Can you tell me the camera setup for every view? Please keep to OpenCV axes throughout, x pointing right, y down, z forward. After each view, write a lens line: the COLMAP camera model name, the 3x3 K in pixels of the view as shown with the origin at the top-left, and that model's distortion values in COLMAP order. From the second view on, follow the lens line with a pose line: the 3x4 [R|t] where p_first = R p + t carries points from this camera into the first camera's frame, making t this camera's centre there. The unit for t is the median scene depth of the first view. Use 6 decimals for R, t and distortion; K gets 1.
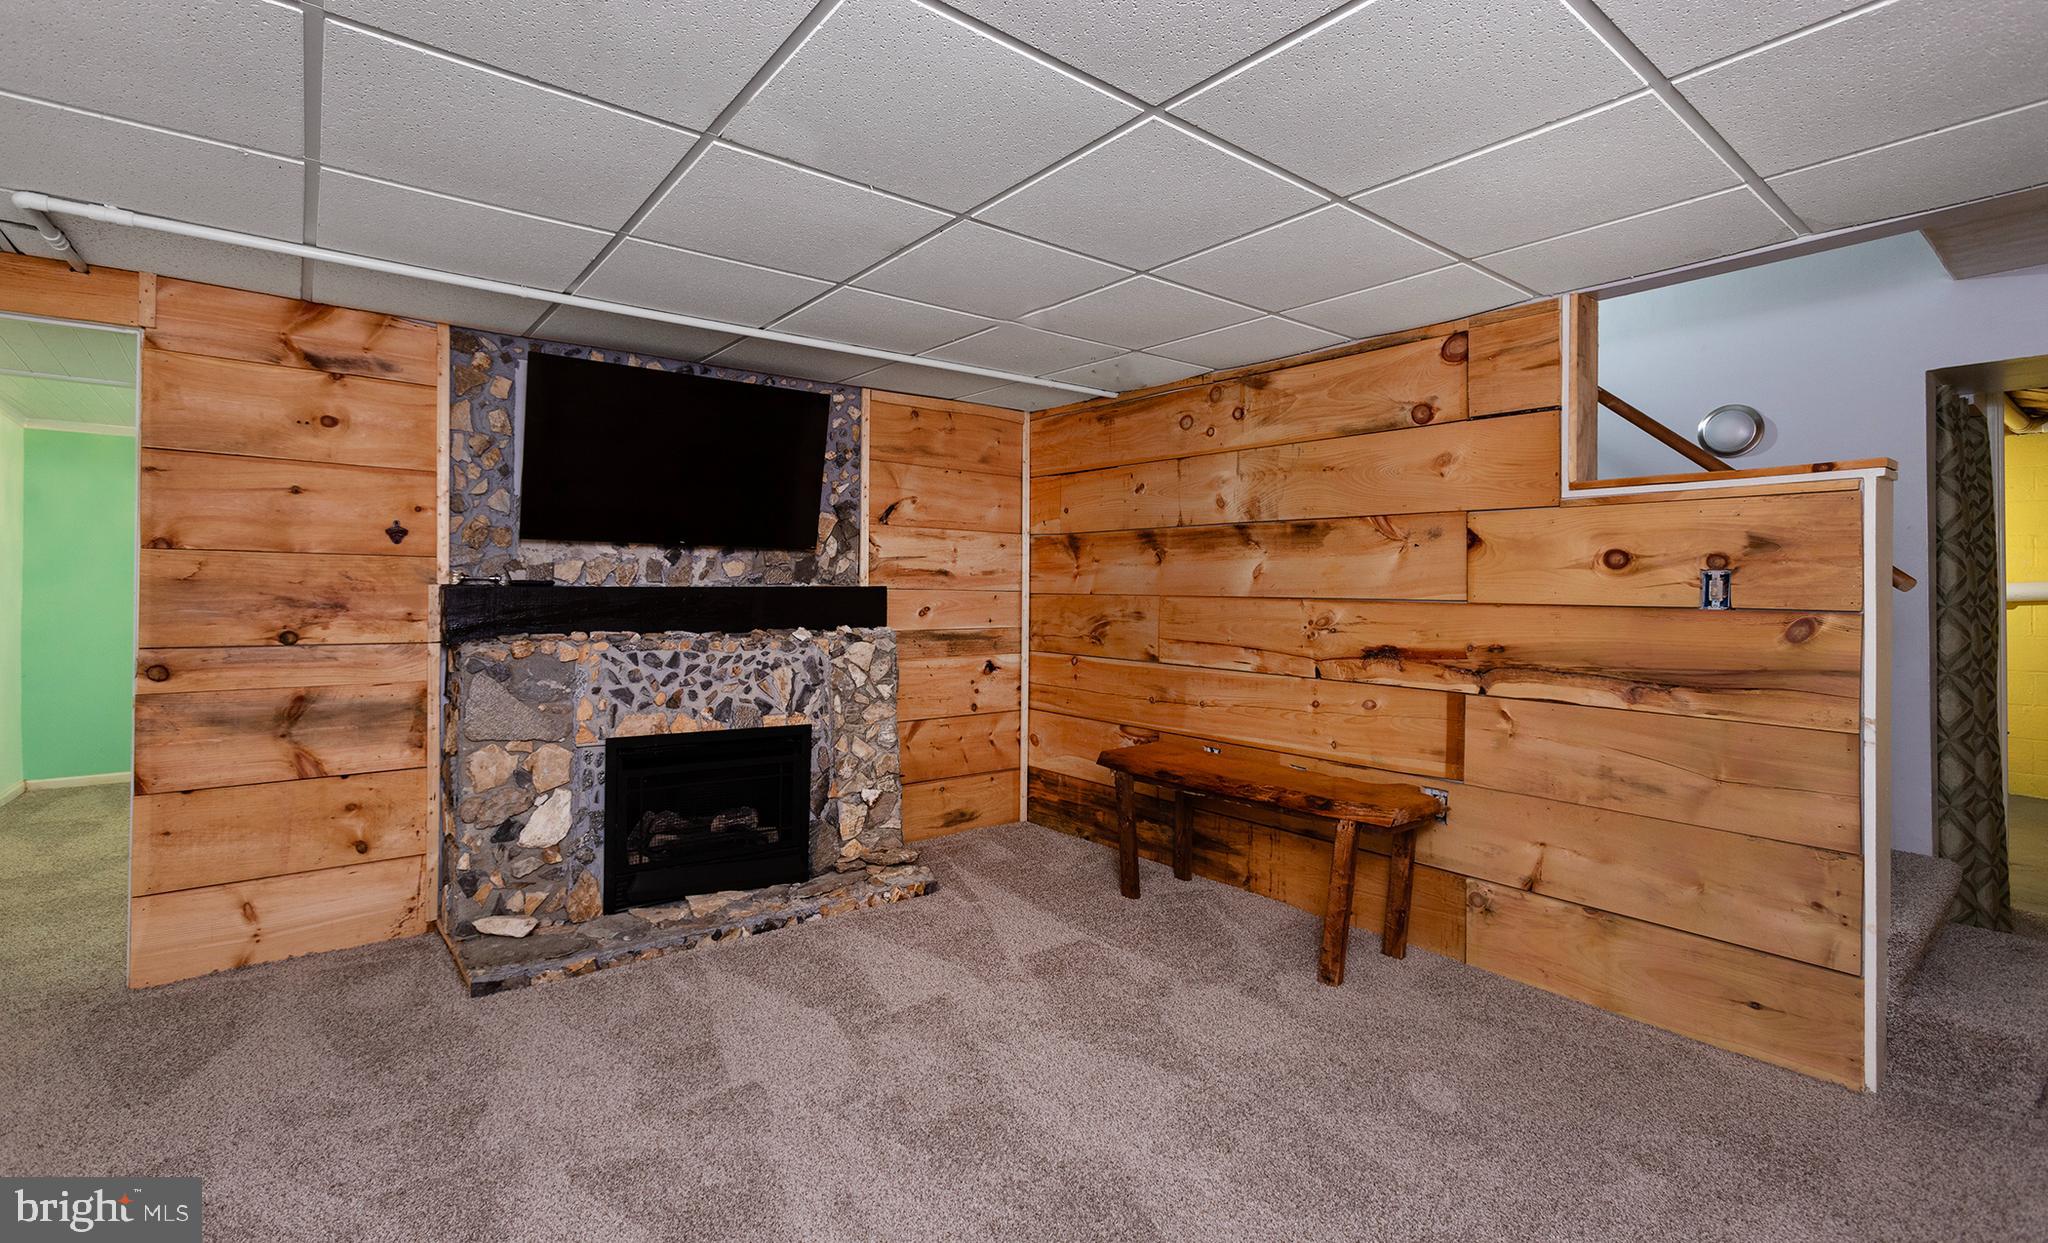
lens RADIAL K [[922.2, 0, 1017.9], [0, 922.2, 608.0], [0, 0, 1]] dist [0.000424, 0.001496]
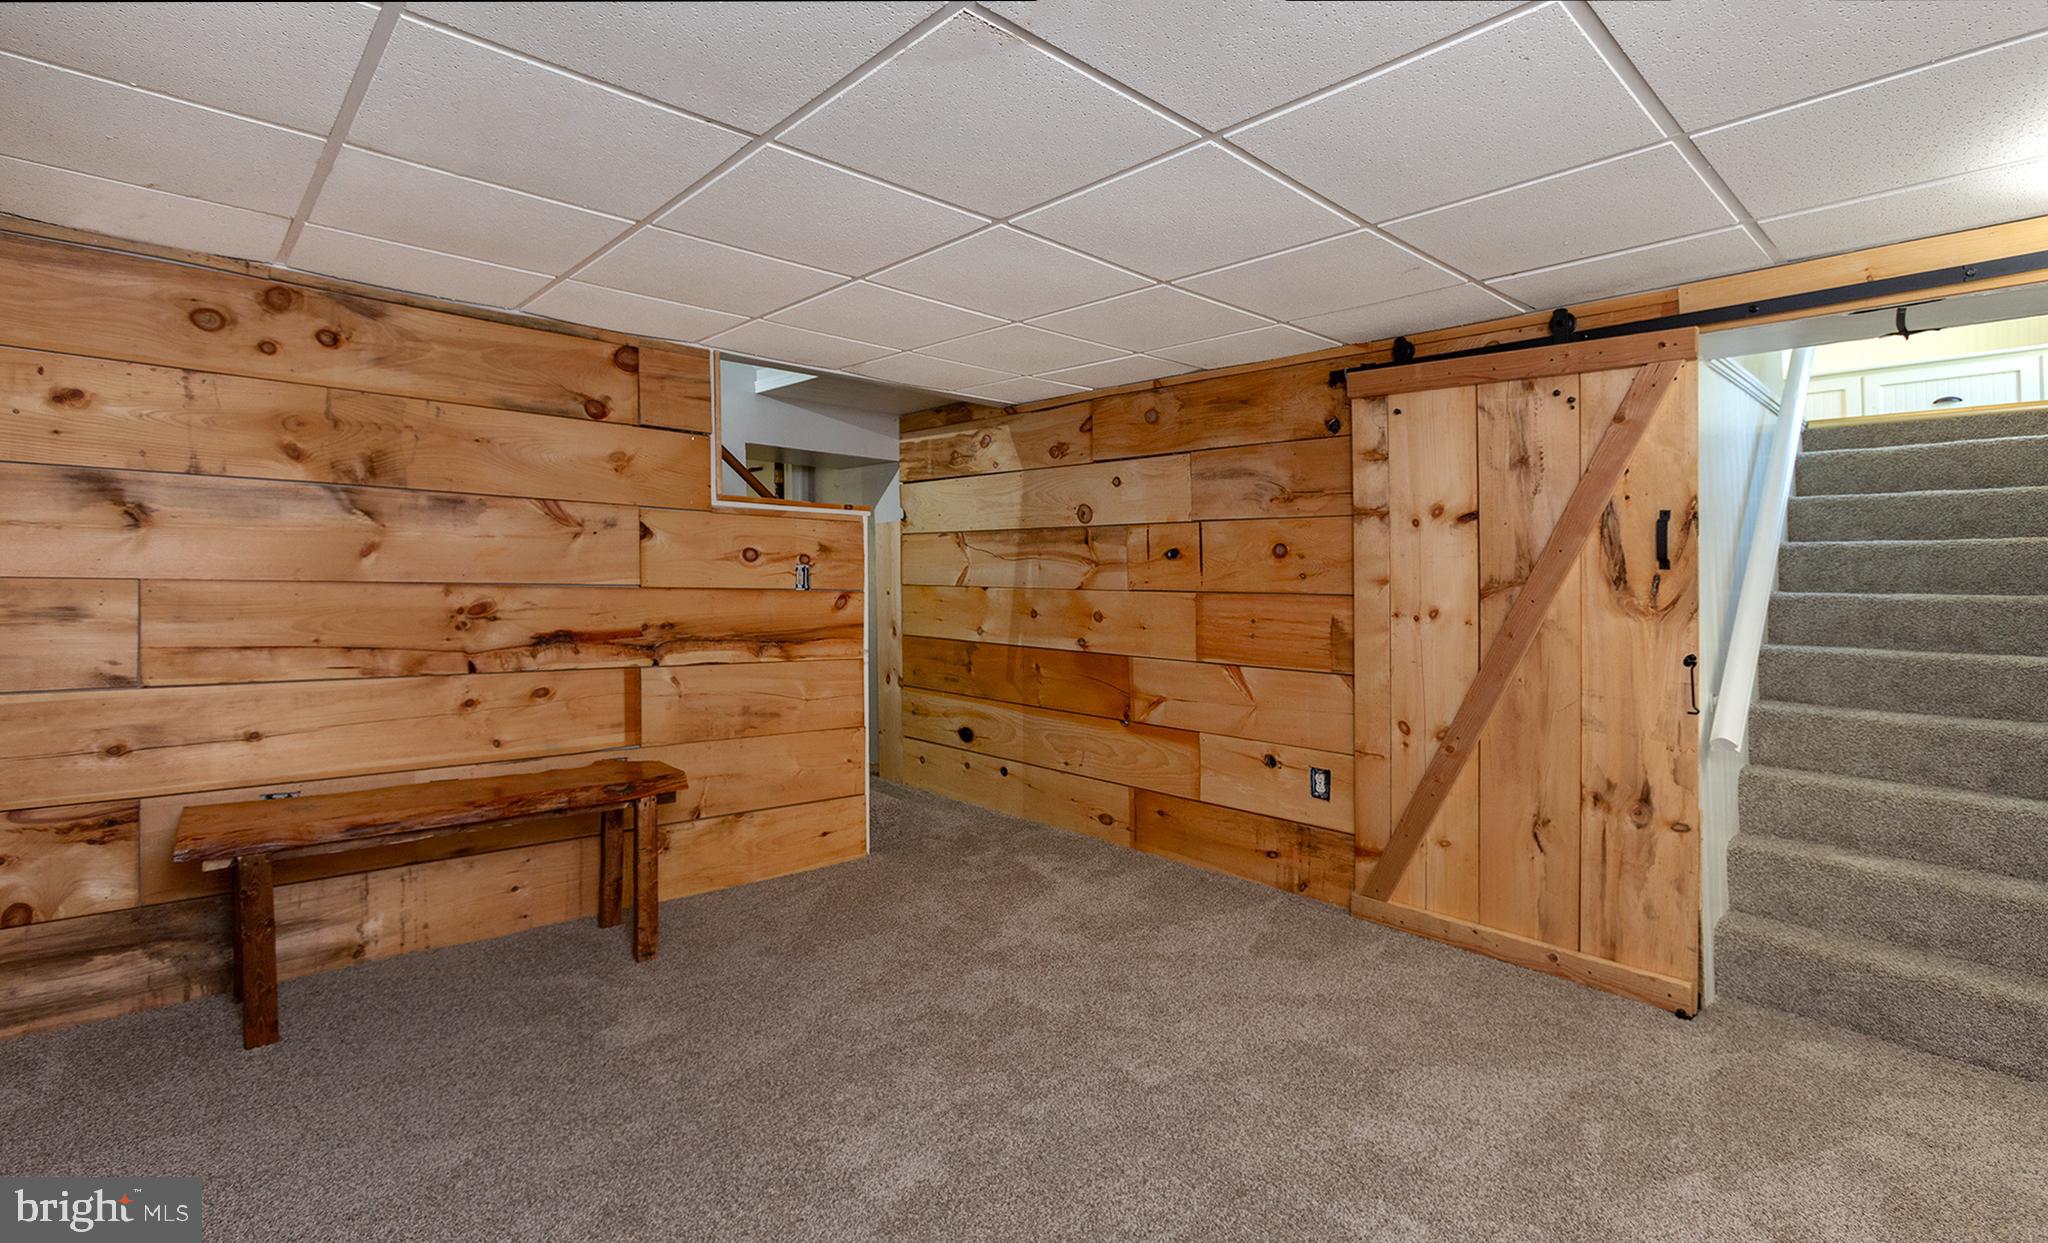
lens RADIAL K [[922.2, 0, 1024.8], [0, 922.2, 606.1], [0, 0, 1]] dist [0.000424, 0.001496]
pose [[-0.052298, -0.009251, 0.998589, -0.574518], [0.025832, 0.999610, 0.010614, 0.015377], [-0.998297, 0.026351, -0.052038, 0.502104]]
